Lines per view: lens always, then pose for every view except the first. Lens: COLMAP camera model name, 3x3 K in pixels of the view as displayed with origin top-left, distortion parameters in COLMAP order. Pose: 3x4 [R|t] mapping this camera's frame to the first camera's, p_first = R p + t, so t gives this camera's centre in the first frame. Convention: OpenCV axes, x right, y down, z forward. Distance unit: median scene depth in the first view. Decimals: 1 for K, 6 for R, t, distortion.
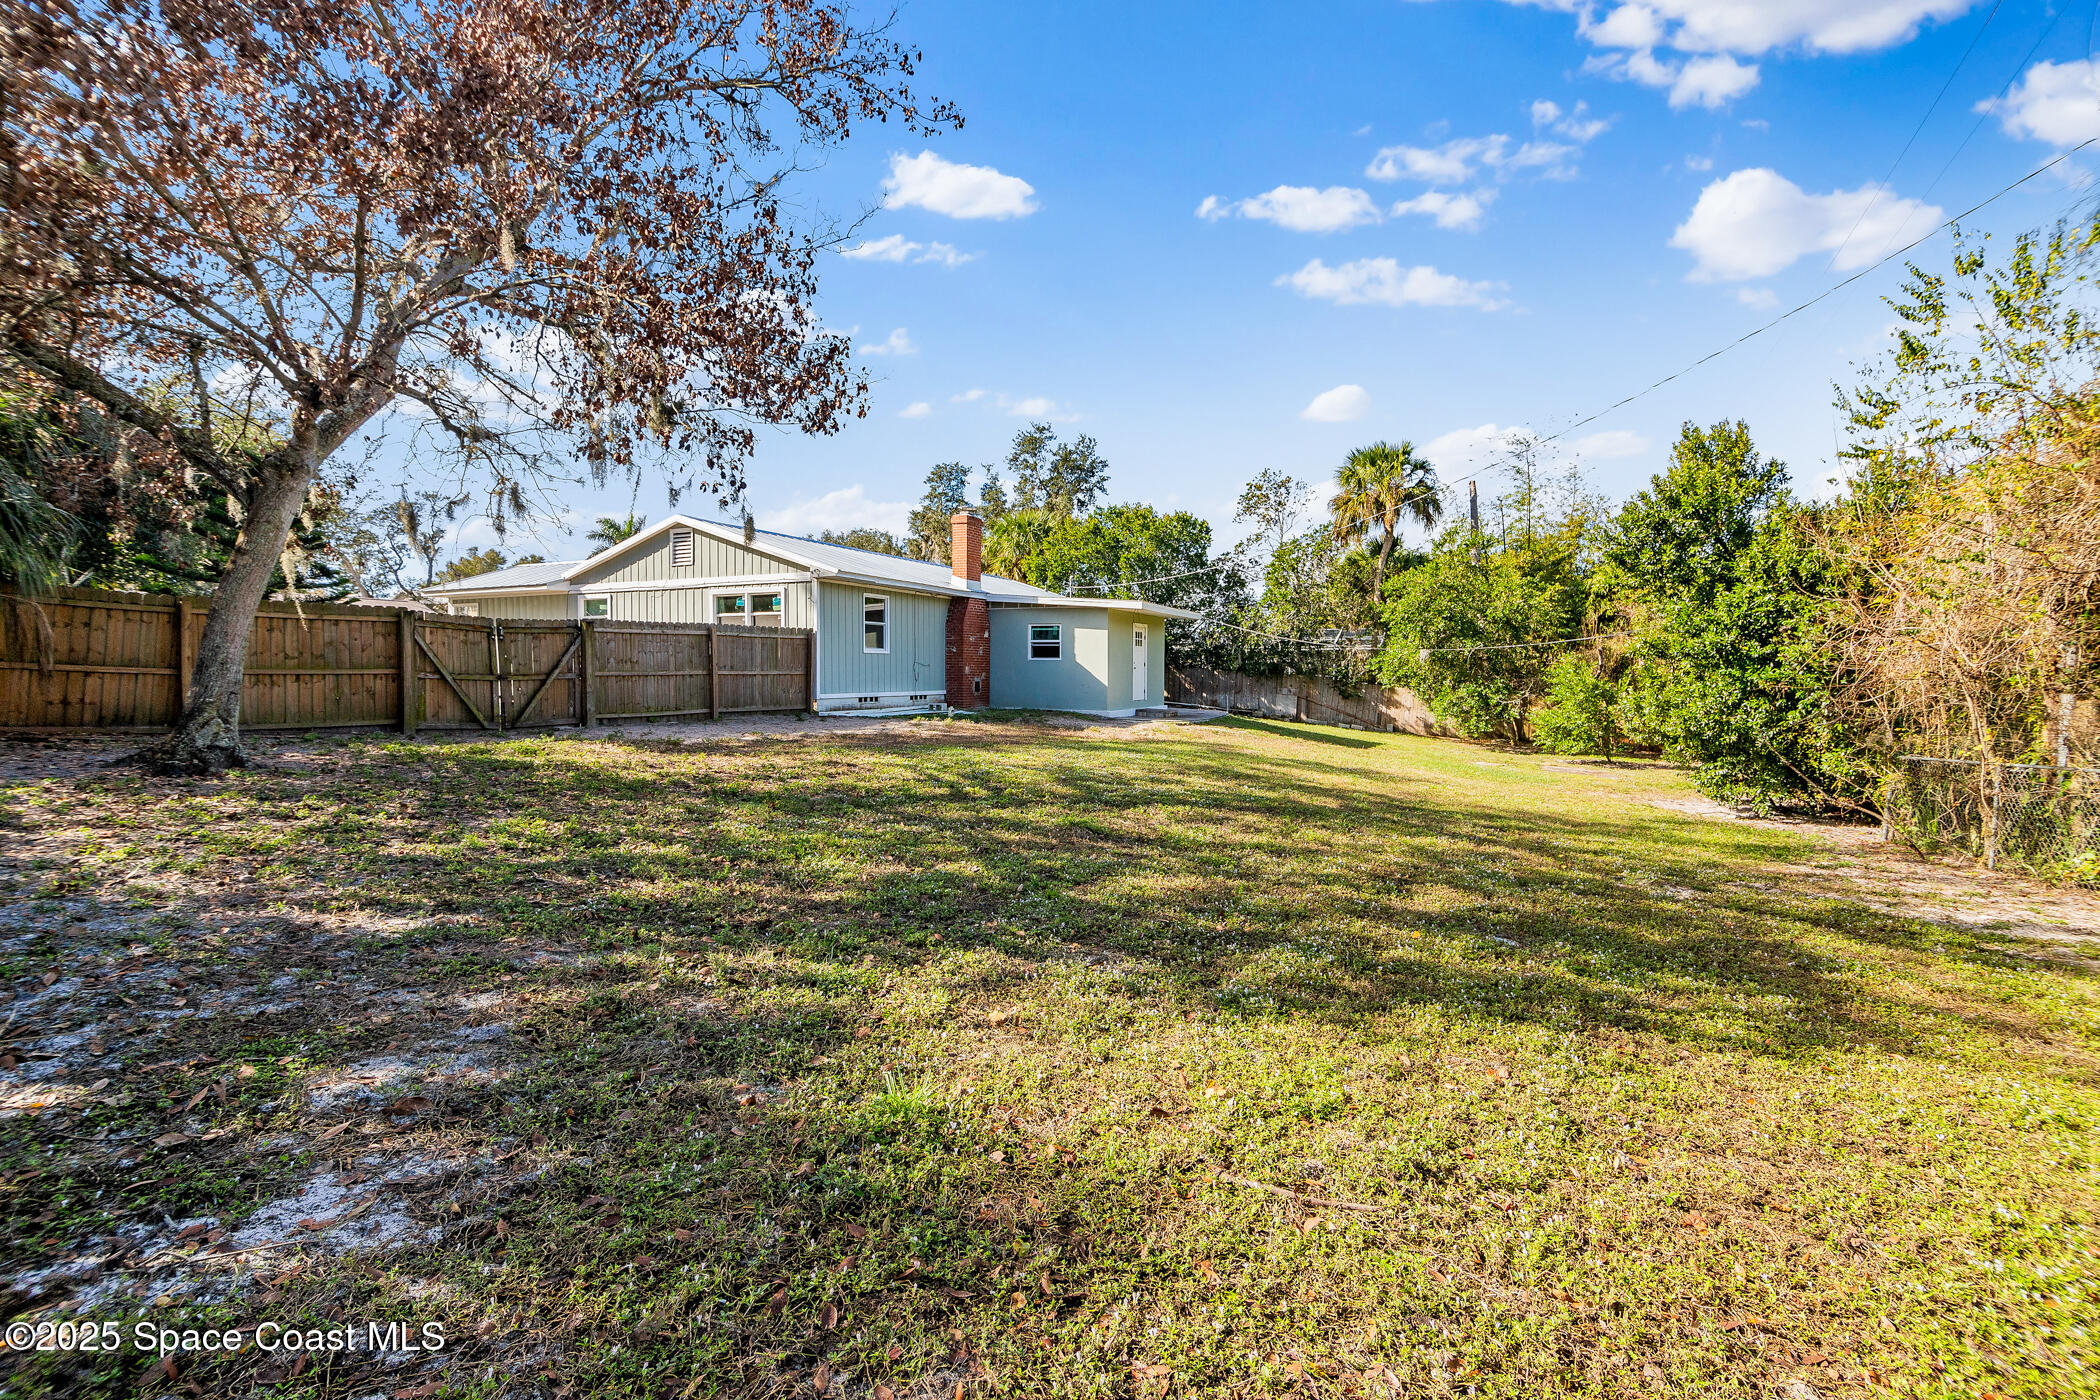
lens RADIAL K [[976.9, 0, 1050.8], [0, 976.9, 679.7], [0, 0, 1]] dist [-0.002651, -0.000748]
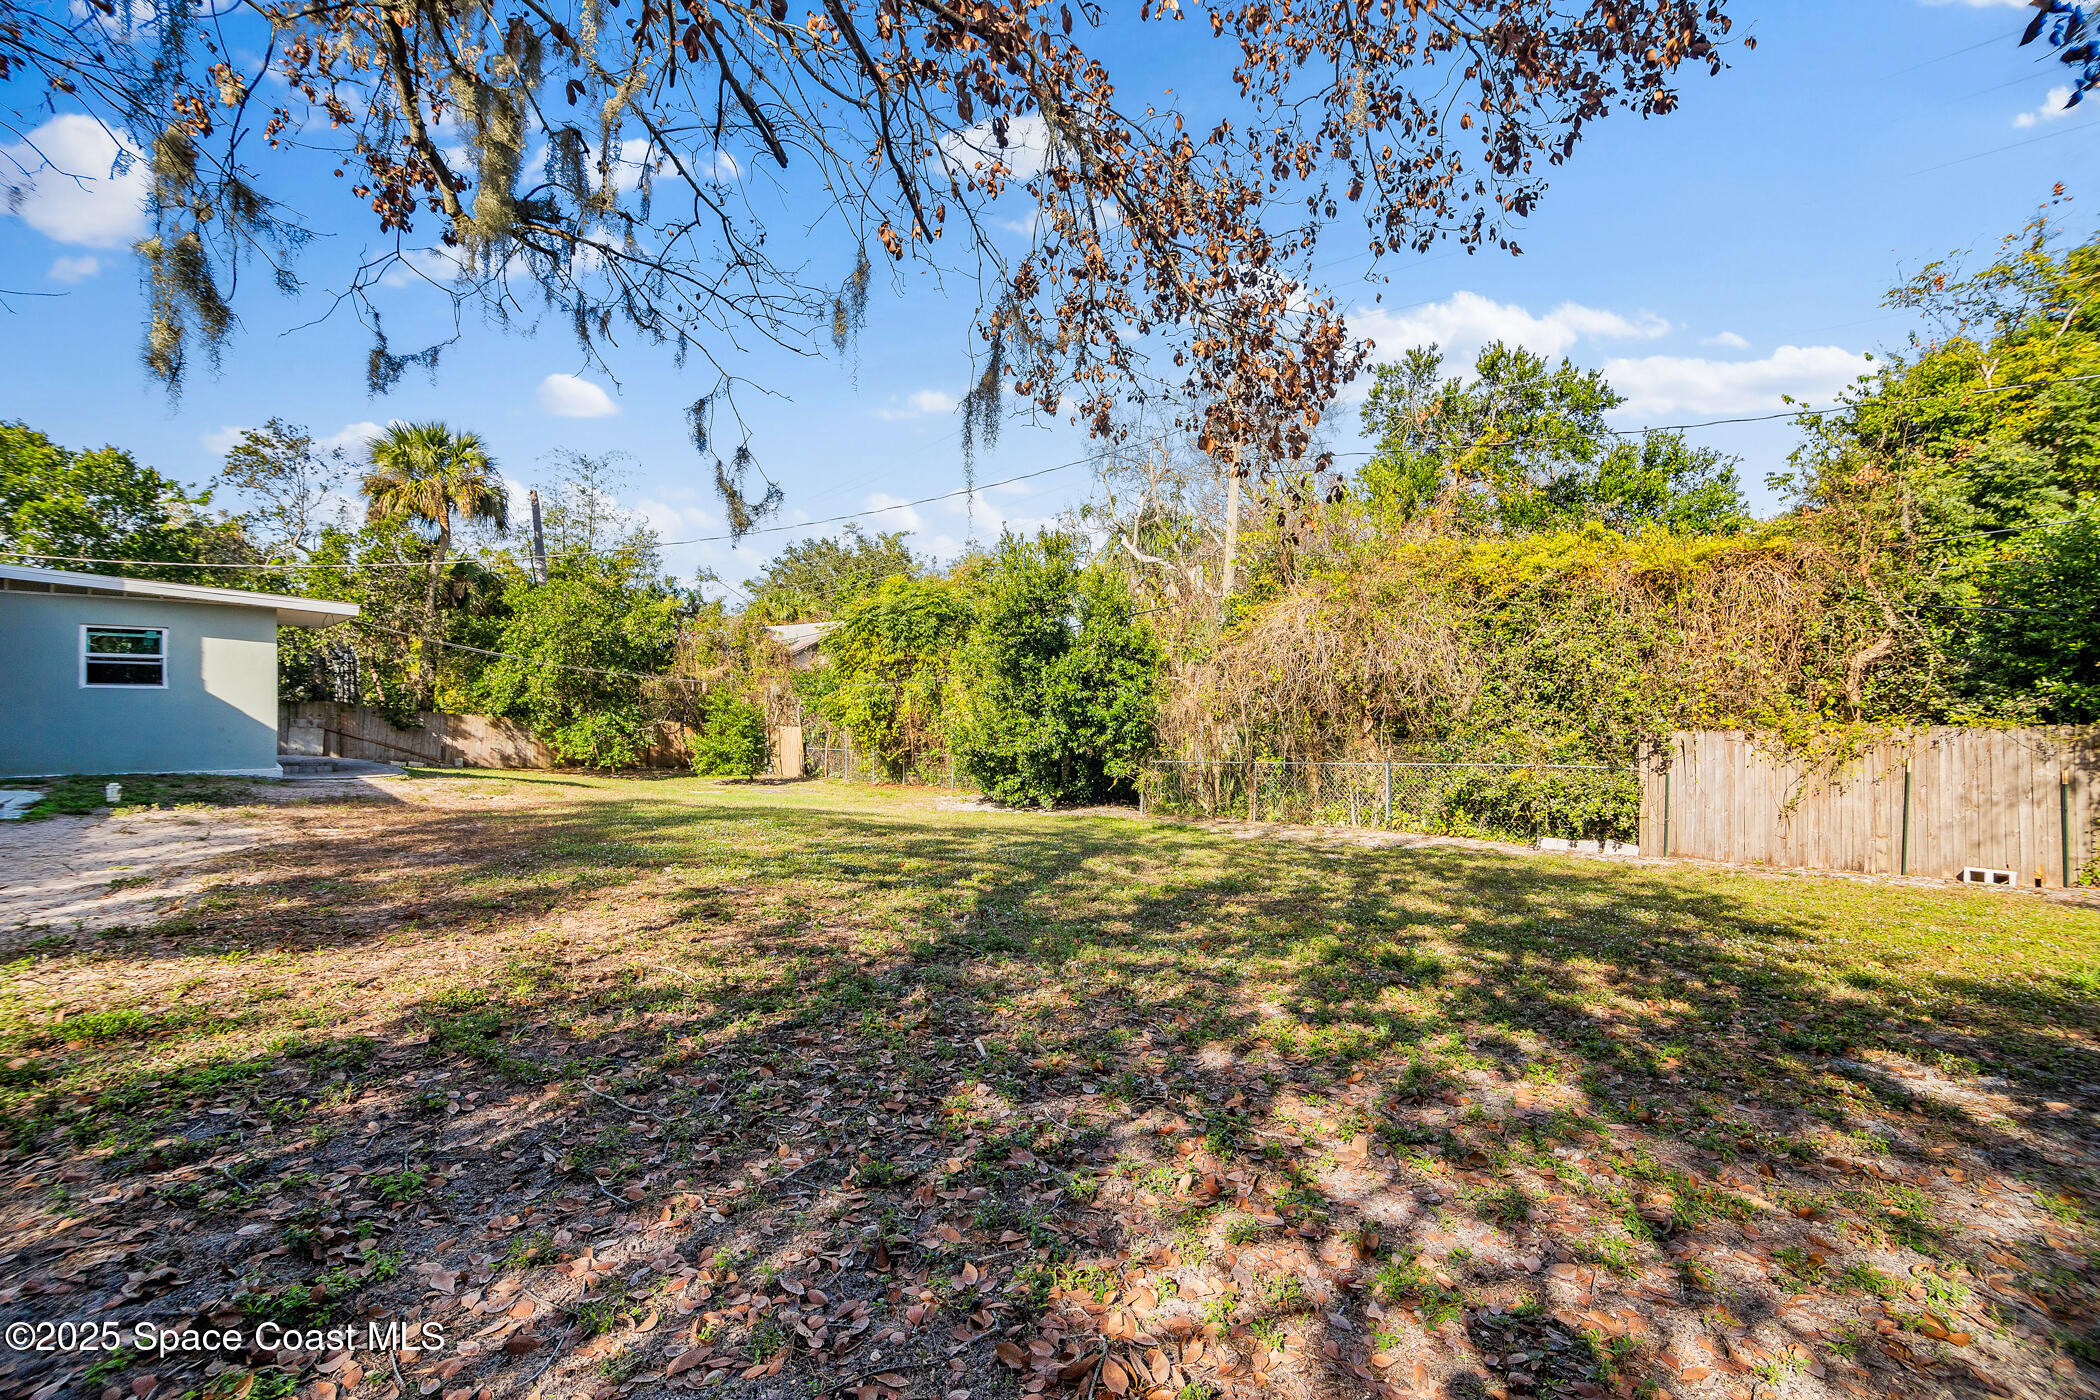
lens RADIAL K [[962.6, 0, 1049.2], [0, 962.6, 690.0], [0, 0, 1]] dist [0.000886, -0.000022]
pose [[0.408668, -0.000158, 0.912683, -0.211185], [0.003799, 0.999992, -0.001527, -0.011106], [-0.912675, 0.004091, 0.408665, 0.184613]]
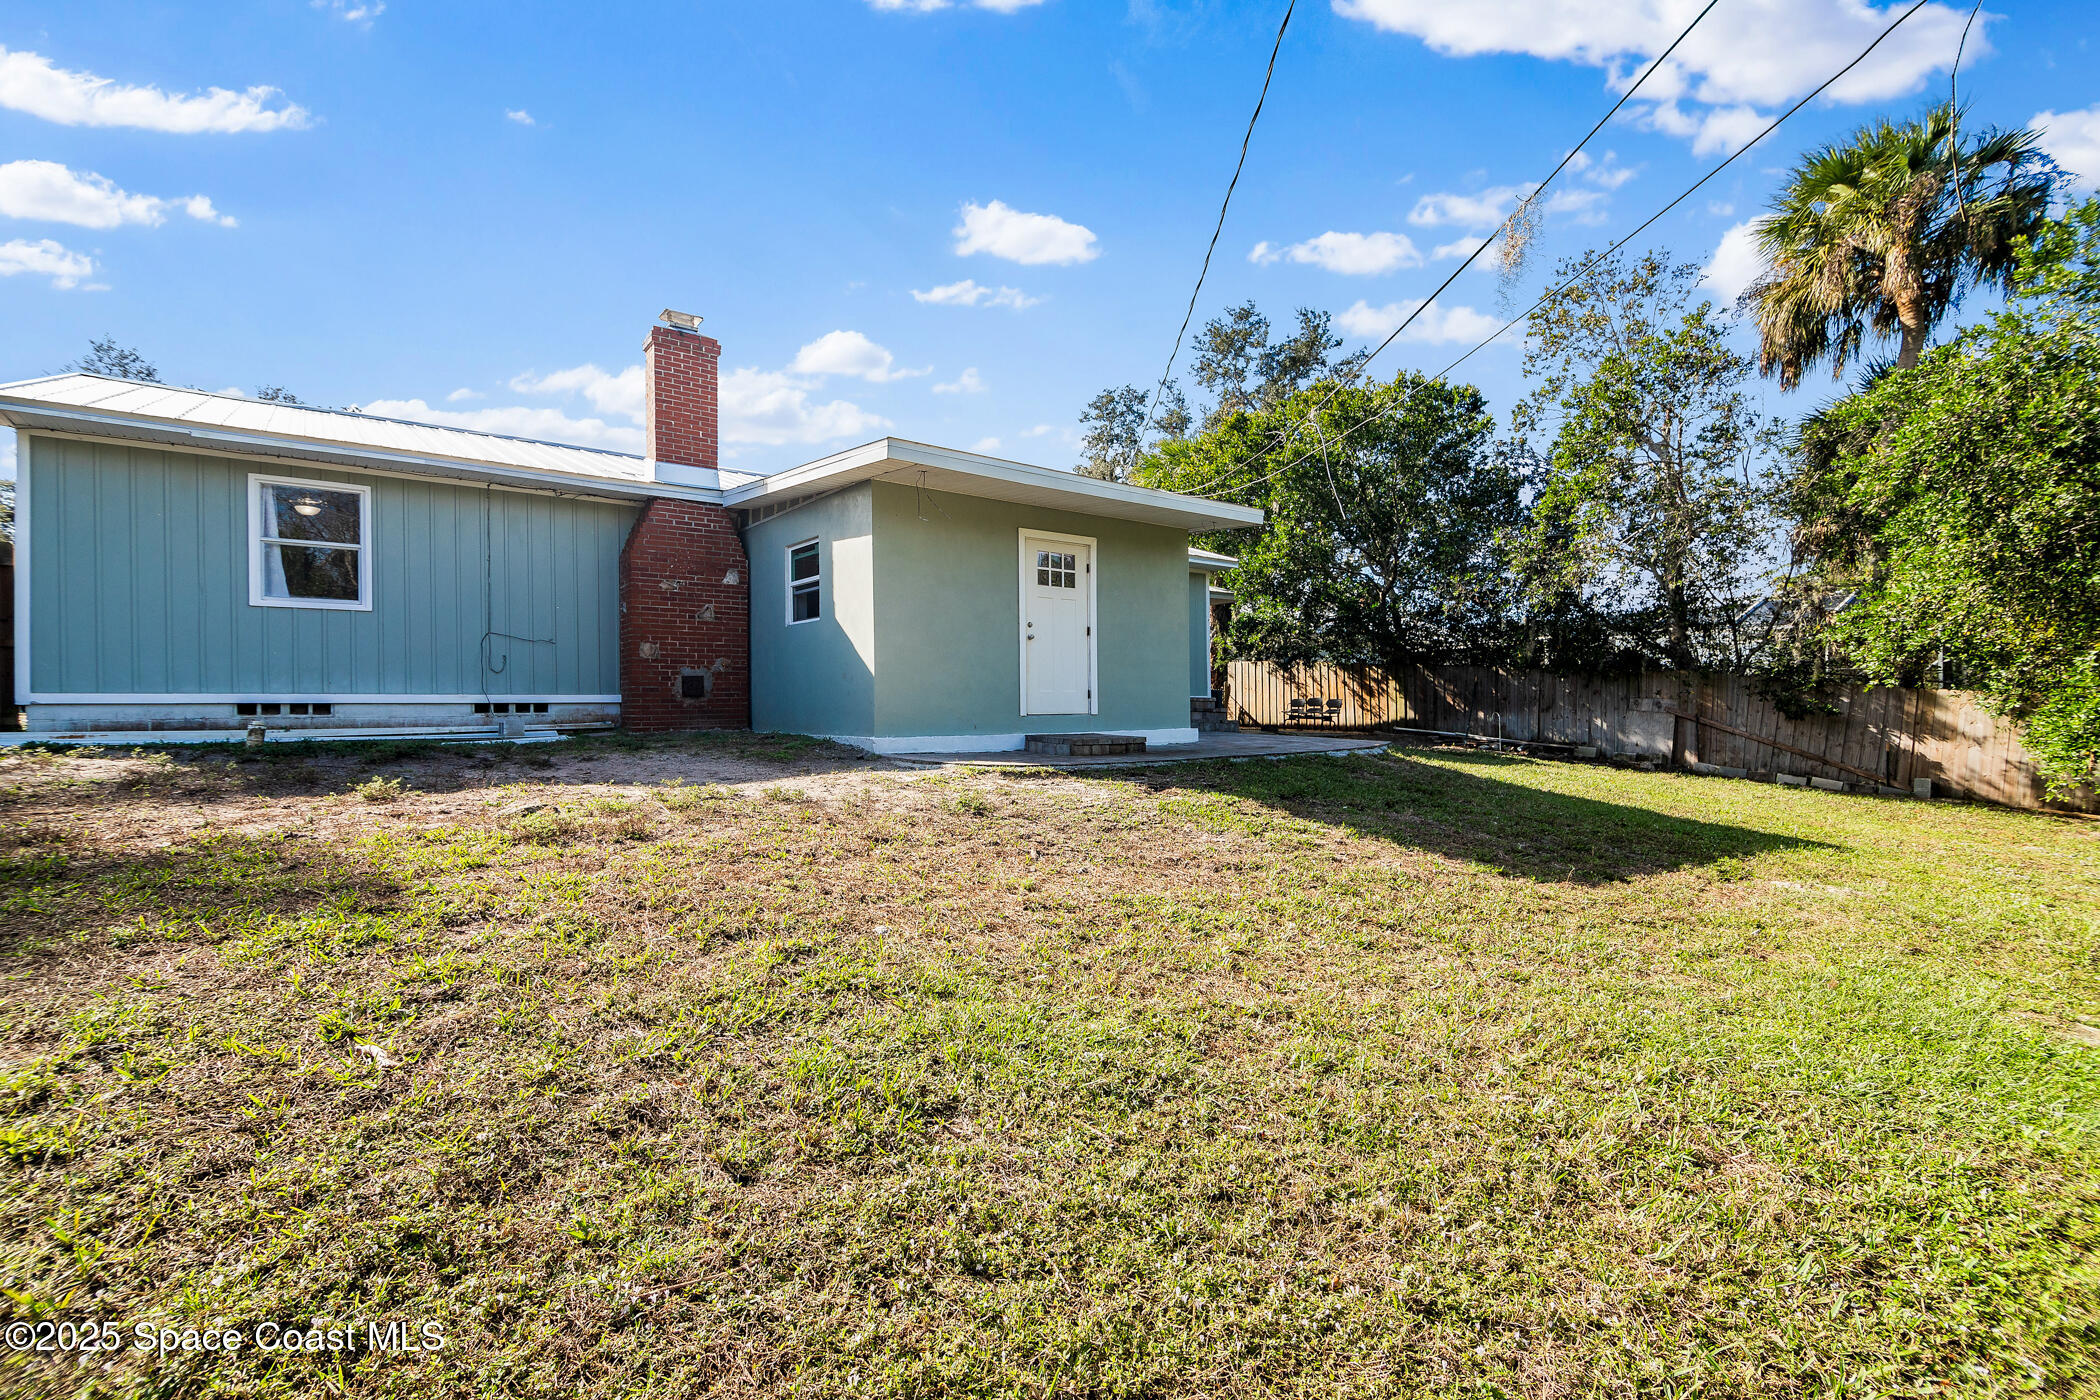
lens RADIAL K [[962.6, 0, 1049.2], [0, 962.6, 690.0], [0, 0, 1]] dist [0.000886, -0.000022]
pose [[0.891545, -0.020351, -0.452475, 0.201094], [0.008303, 0.999557, -0.028596, 0.016366], [0.452856, 0.021738, 0.891319, 0.461447]]
